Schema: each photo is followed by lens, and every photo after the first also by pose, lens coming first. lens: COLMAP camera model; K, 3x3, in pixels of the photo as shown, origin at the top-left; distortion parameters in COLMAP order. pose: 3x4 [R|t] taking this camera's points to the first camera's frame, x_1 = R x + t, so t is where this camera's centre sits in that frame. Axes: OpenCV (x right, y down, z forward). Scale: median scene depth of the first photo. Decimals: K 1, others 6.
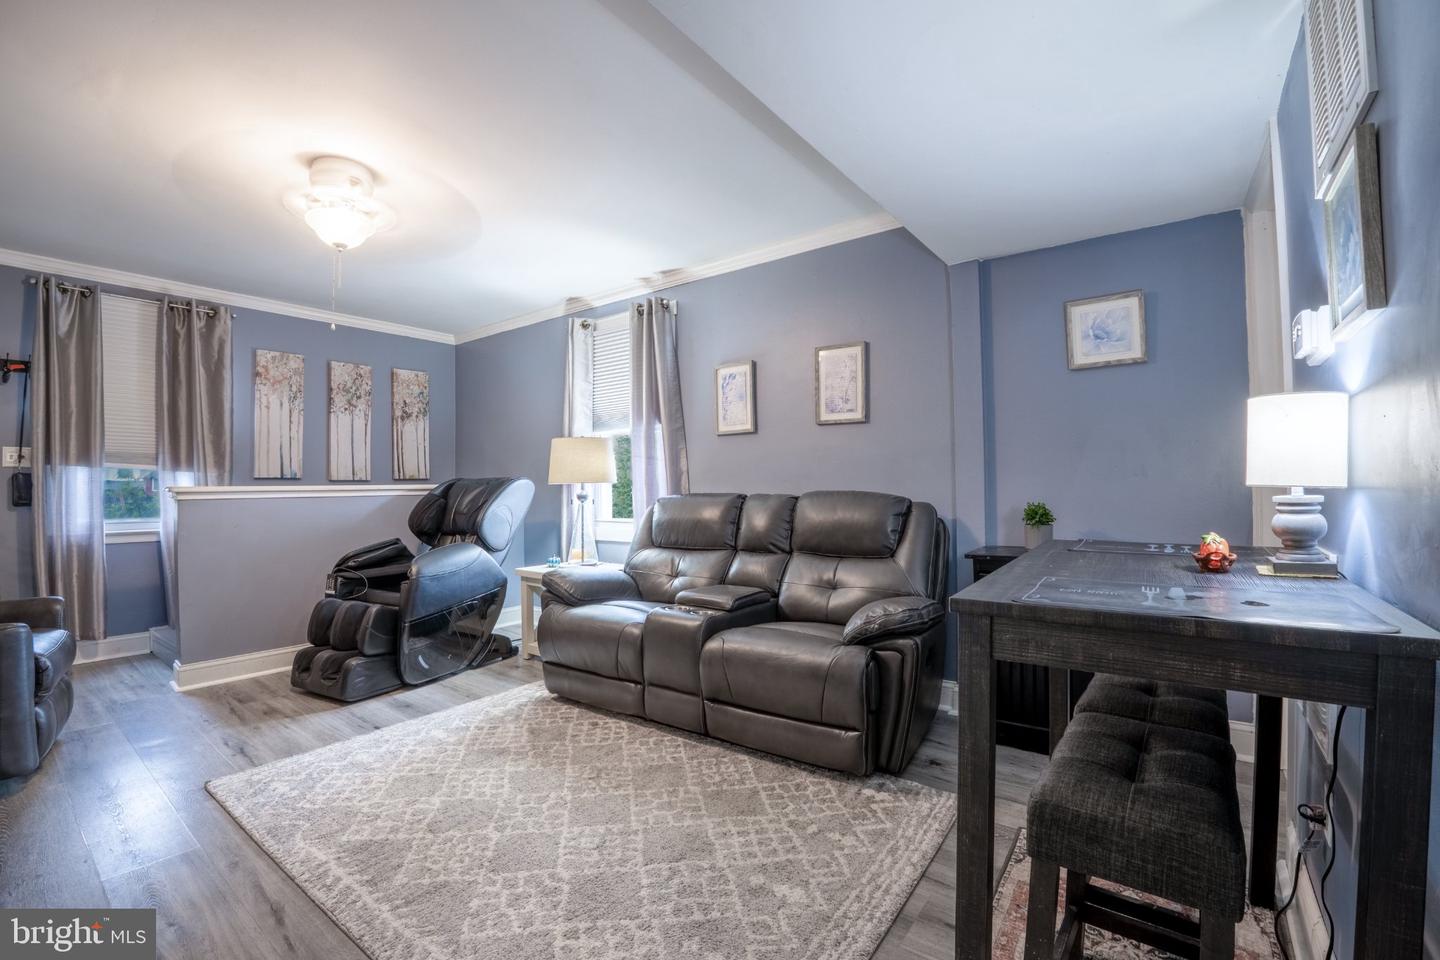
lens RADIAL K [[622.3, 0, 718.1], [0, 622.3, 485.9], [0, 0, 1]] dist [-0.045872, 0.000049]
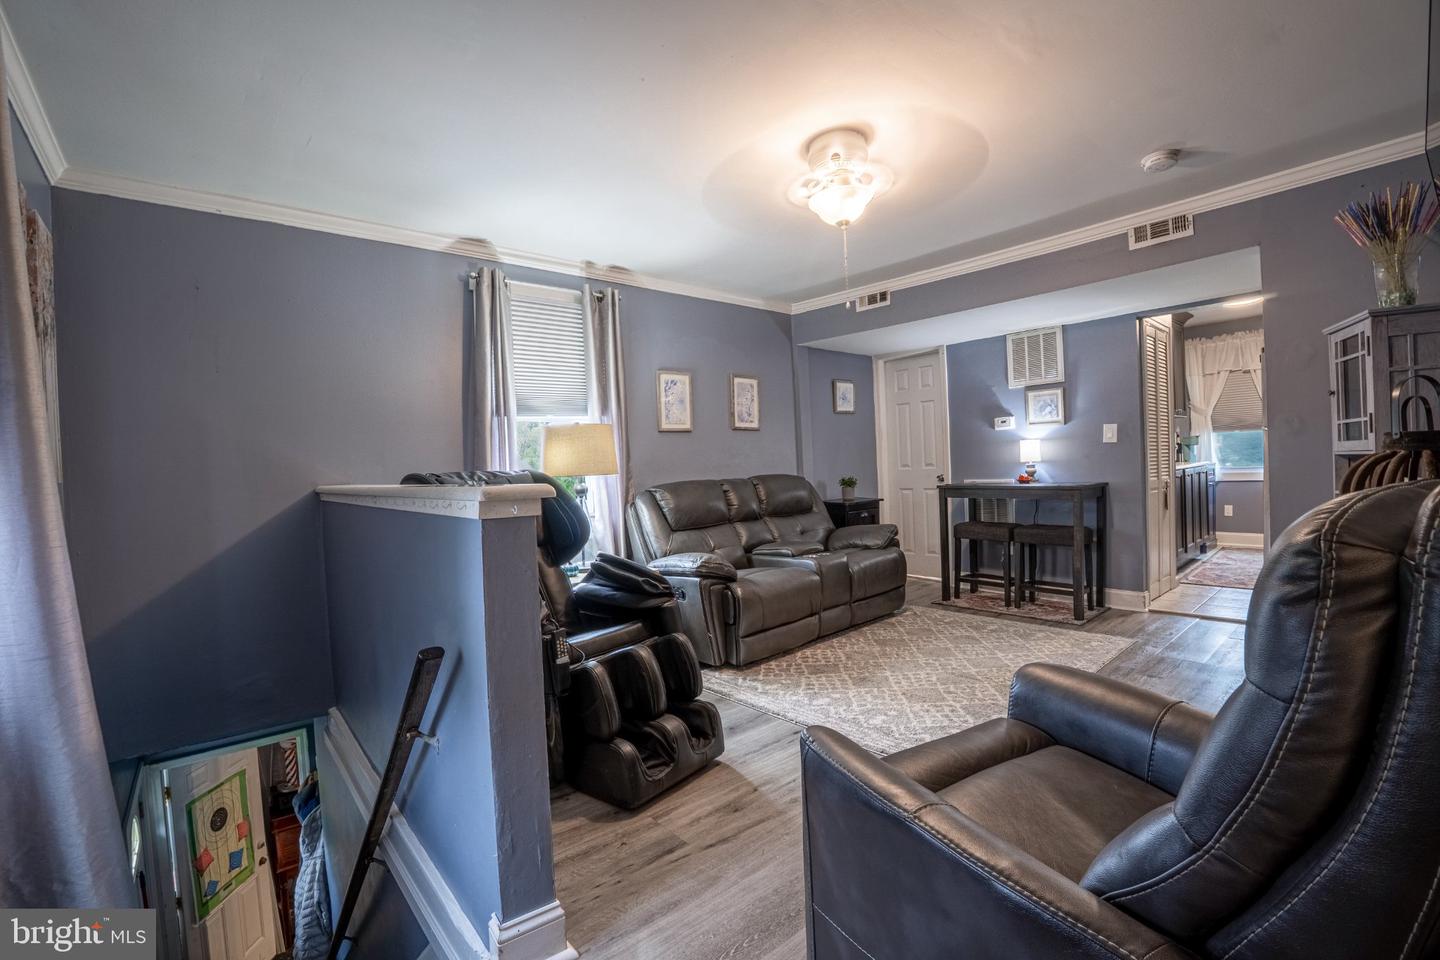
lens RADIAL K [[622.3, 0, 714.6], [0, 622.3, 476.1], [0, 0, 1]] dist [-0.045872, 0.000049]
pose [[0.214038, -0.024011, 0.976530, -1.483867], [0.031021, 0.999361, 0.017774, -0.021761], [-0.976333, 0.026488, 0.214646, 0.890132]]
